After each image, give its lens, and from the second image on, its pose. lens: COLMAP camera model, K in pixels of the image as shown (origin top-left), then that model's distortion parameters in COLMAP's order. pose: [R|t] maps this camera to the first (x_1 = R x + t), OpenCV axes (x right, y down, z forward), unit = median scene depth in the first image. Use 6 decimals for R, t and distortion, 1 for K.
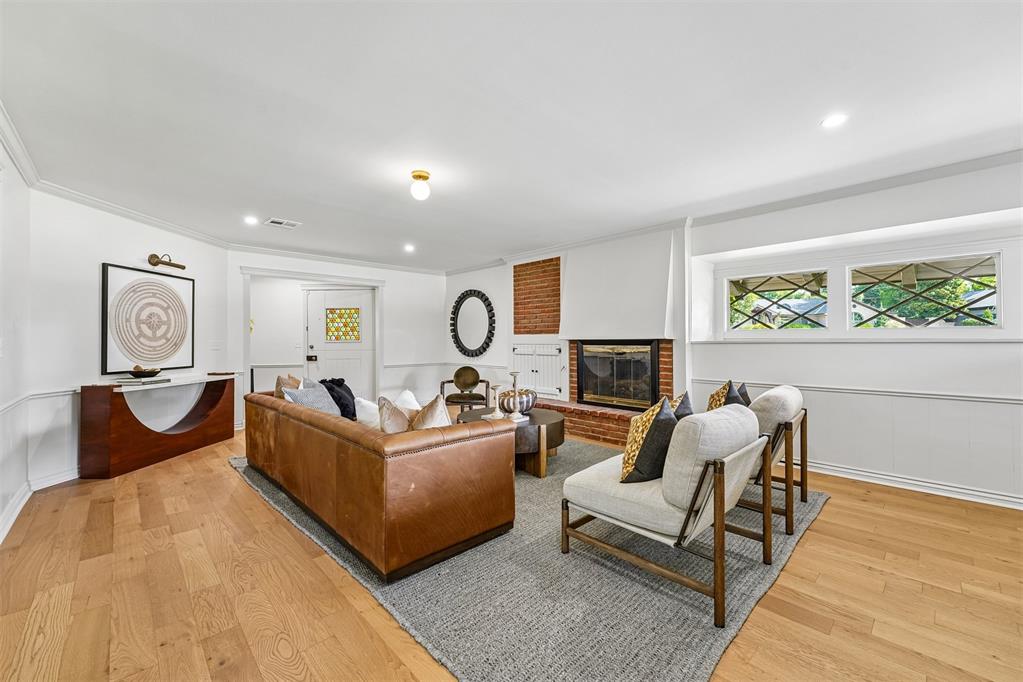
lens RADIAL K [[410.5, 0, 509.9], [0, 410.5, 339.0], [0, 0, 1]] dist [-0.000221, 0.000103]
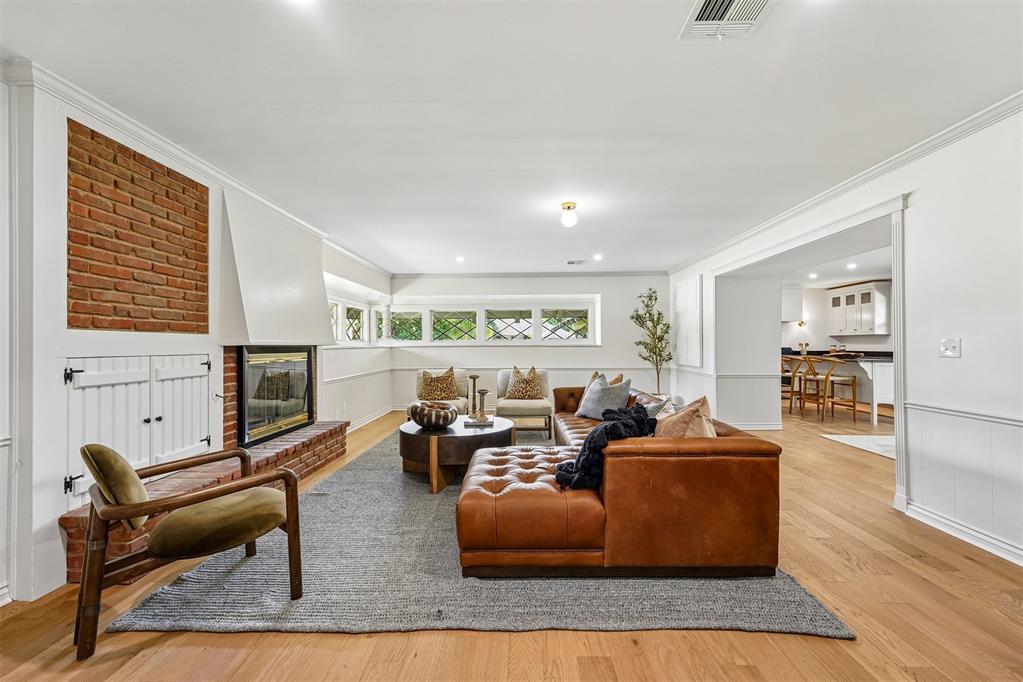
lens RADIAL K [[410.5, 0, 515.9], [0, 410.5, 344.2], [0, 0, 1]] dist [-0.000221, 0.000103]
pose [[-0.703739, 0.007084, 0.710423, -0.529772], [0.002476, 0.999969, -0.007518, 0.005322], [-0.710454, -0.003532, -0.703735, 1.092776]]
